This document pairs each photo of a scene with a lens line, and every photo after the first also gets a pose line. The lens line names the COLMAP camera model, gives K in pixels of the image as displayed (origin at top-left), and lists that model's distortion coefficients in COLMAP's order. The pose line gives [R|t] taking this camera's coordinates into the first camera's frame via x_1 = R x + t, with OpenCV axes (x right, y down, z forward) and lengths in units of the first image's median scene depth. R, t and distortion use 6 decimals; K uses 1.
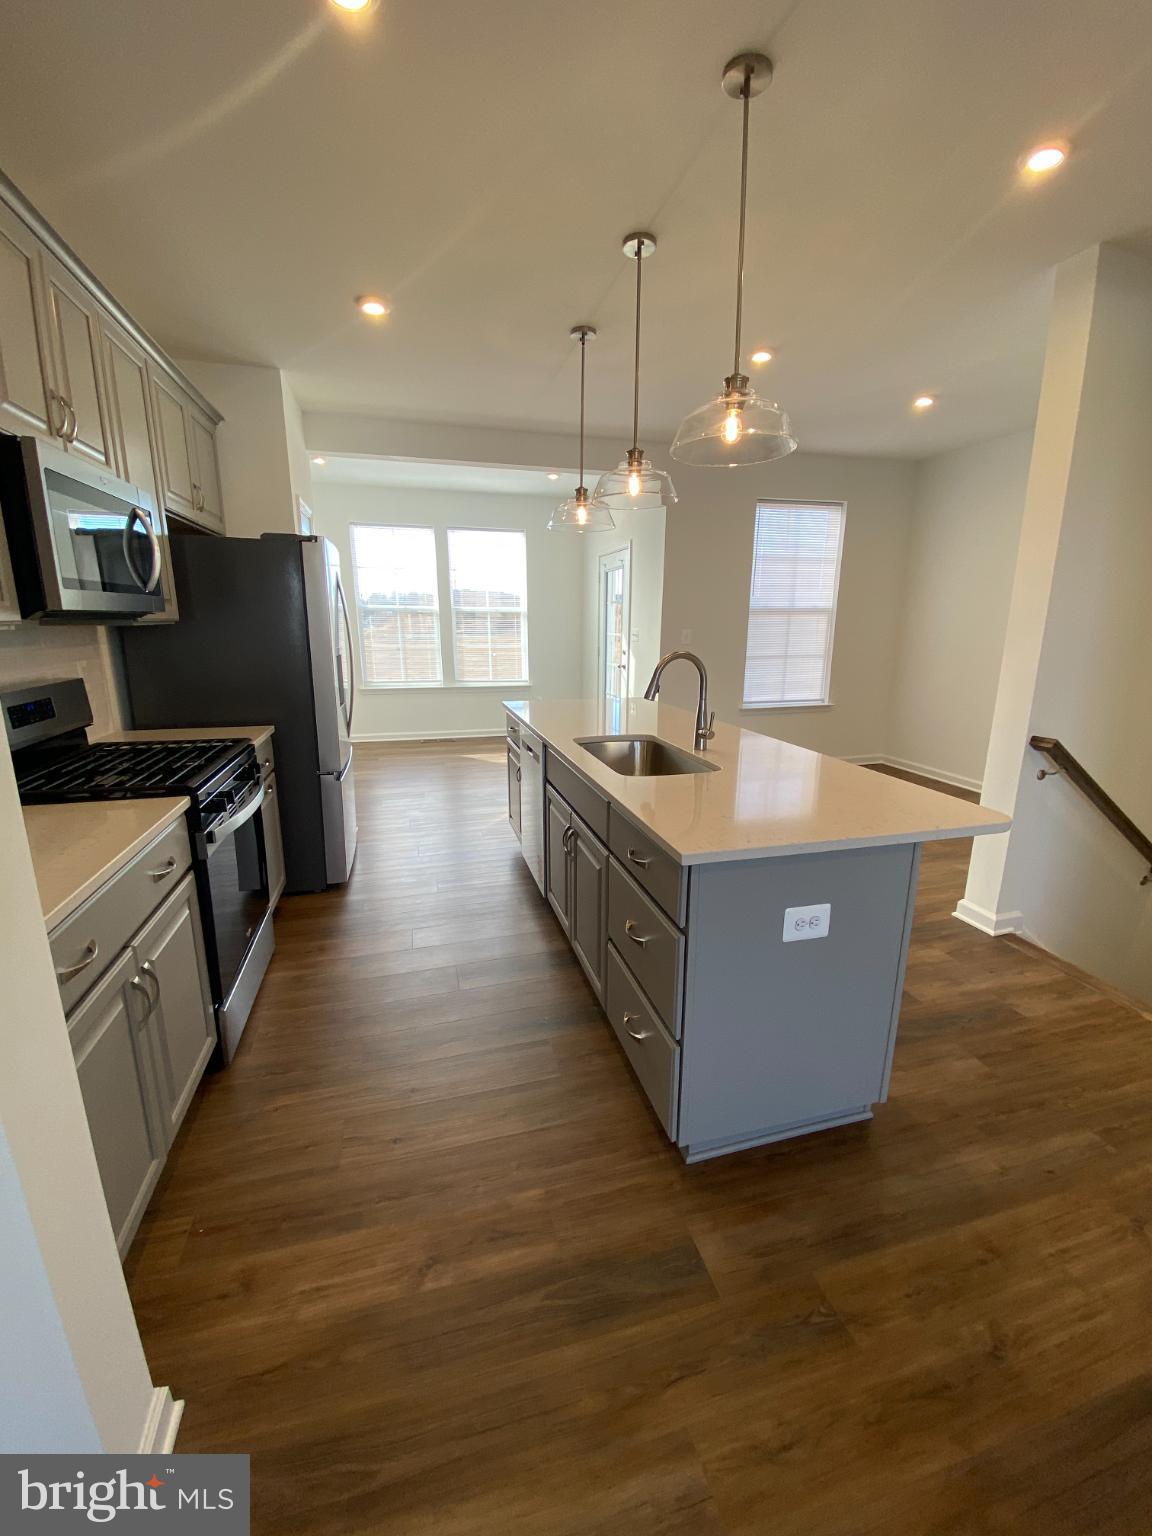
lens RADIAL K [[623.8, 0, 577.4], [0, 623.8, 764.0], [0, 0, 1]] dist [0.021189, -0.019746]
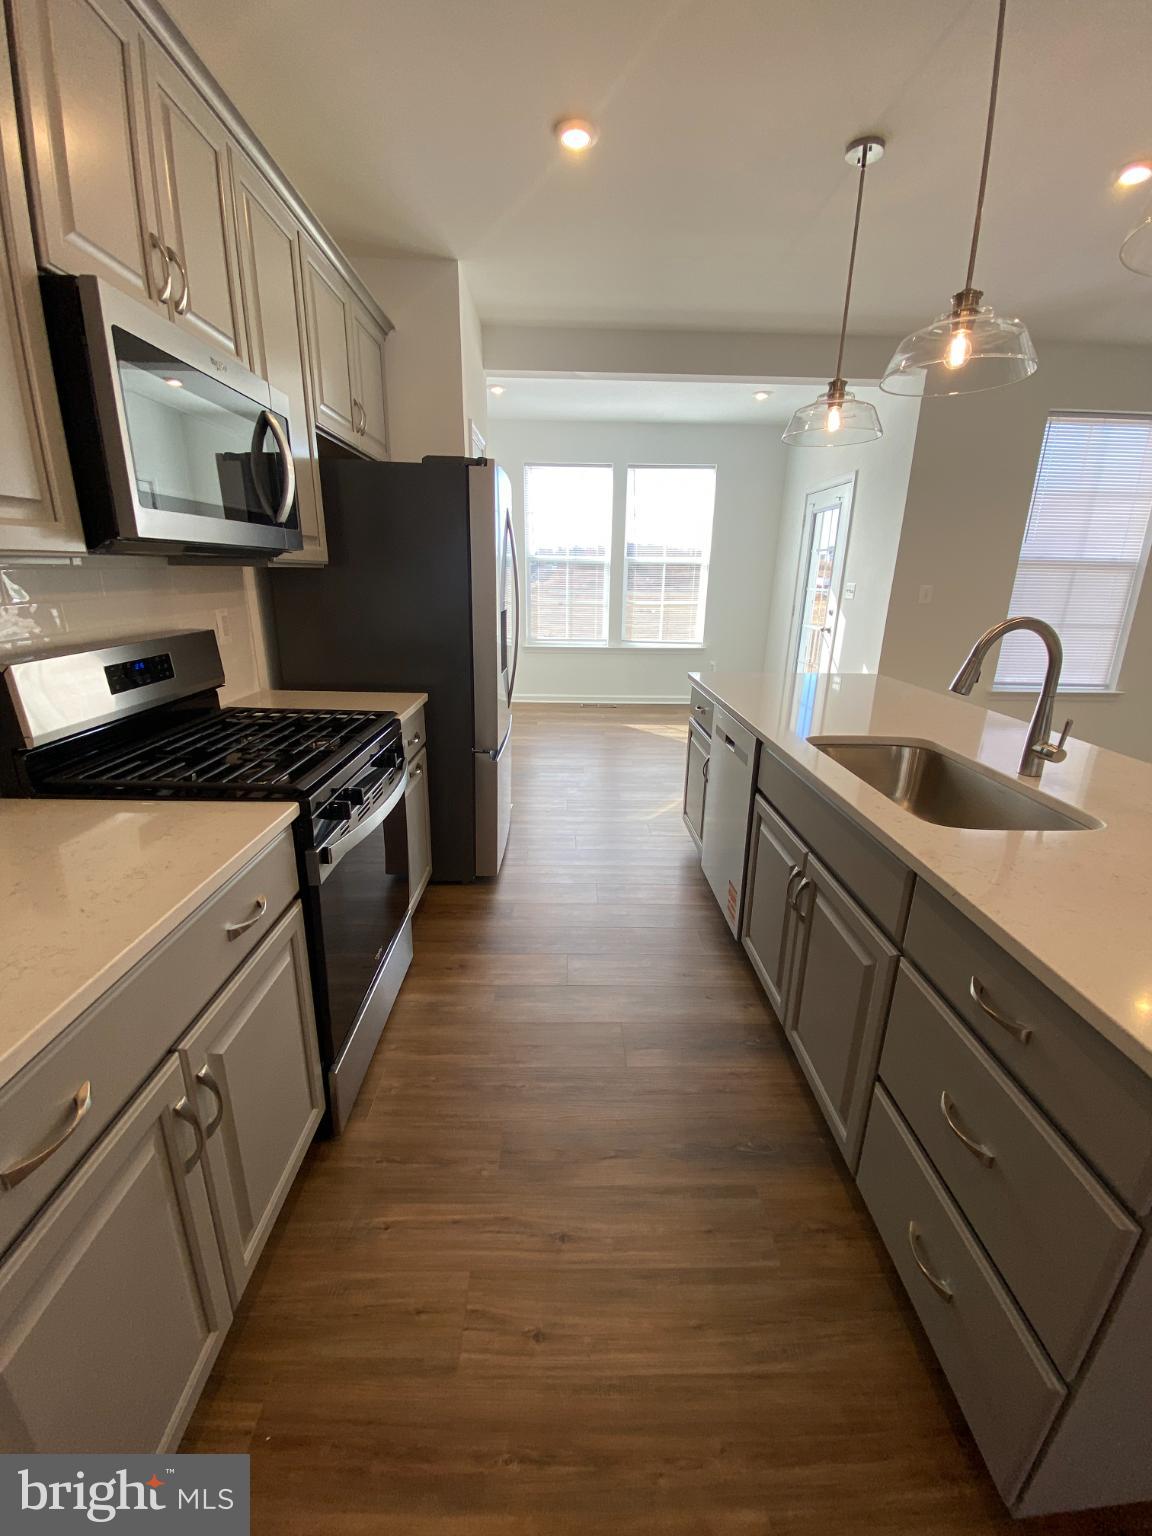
lens RADIAL K [[623.8, 0, 577.4], [0, 623.8, 764.0], [0, 0, 1]] dist [0.021189, -0.019746]
pose [[0.968997, 0.084228, -0.232270, -0.098561], [-0.069359, 0.995028, 0.071473, -0.048573], [0.237135, -0.053147, 0.970022, 0.266130]]
